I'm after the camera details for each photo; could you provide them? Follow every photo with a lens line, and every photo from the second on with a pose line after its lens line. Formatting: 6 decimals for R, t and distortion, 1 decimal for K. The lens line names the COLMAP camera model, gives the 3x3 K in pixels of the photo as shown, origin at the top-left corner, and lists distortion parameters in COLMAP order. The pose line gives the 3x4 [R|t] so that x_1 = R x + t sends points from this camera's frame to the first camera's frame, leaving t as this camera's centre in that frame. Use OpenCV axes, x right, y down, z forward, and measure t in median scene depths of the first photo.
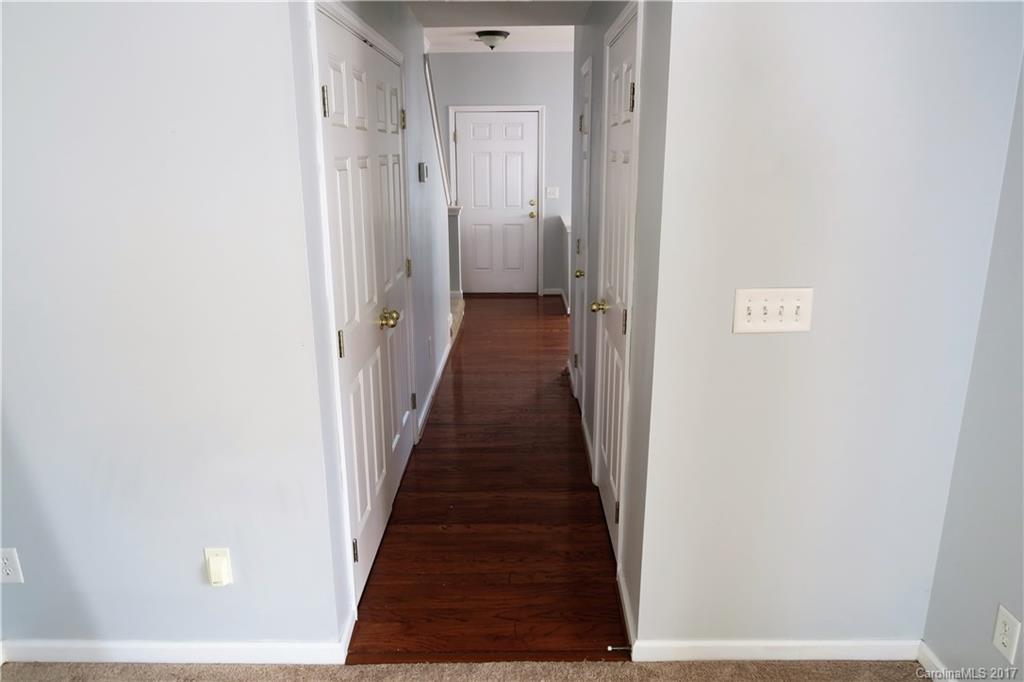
lens RADIAL K [[697.8, 0, 512.0], [0, 697.8, 341.0], [0, 0, 1]] dist [-0.001827, -0.000350]
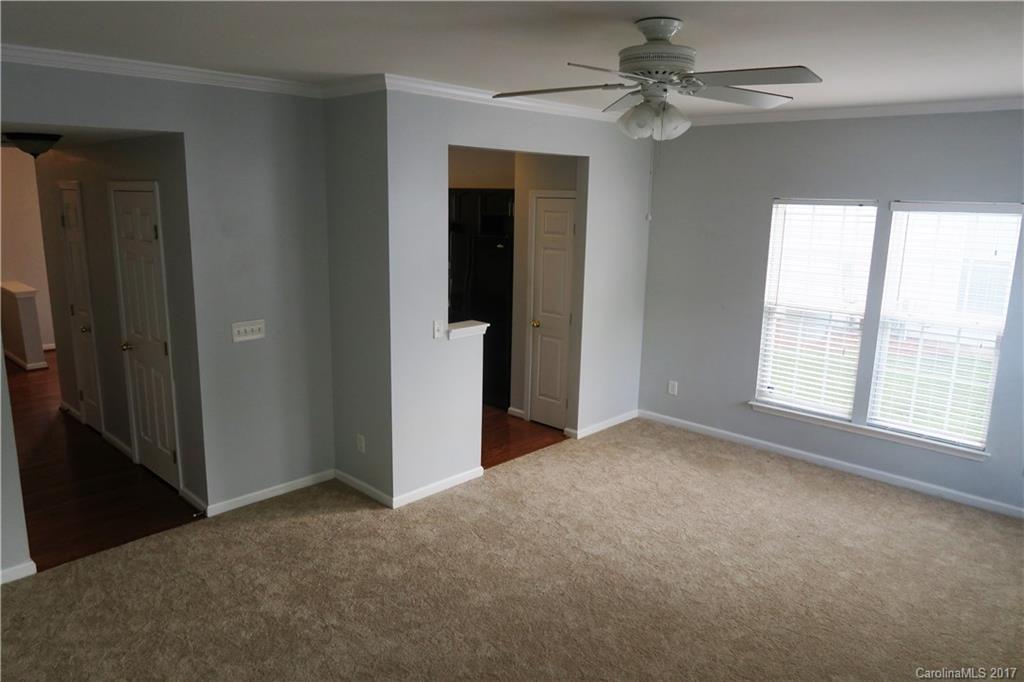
lens RADIAL K [[697.8, 0, 512.0], [0, 697.8, 341.0], [0, 0, 1]] dist [-0.001827, -0.000350]
pose [[0.686461, -0.130706, 0.715323, -0.580522], [0.171222, 0.985108, 0.015689, 0.087866], [-0.706721, 0.111709, 0.698618, -1.027512]]
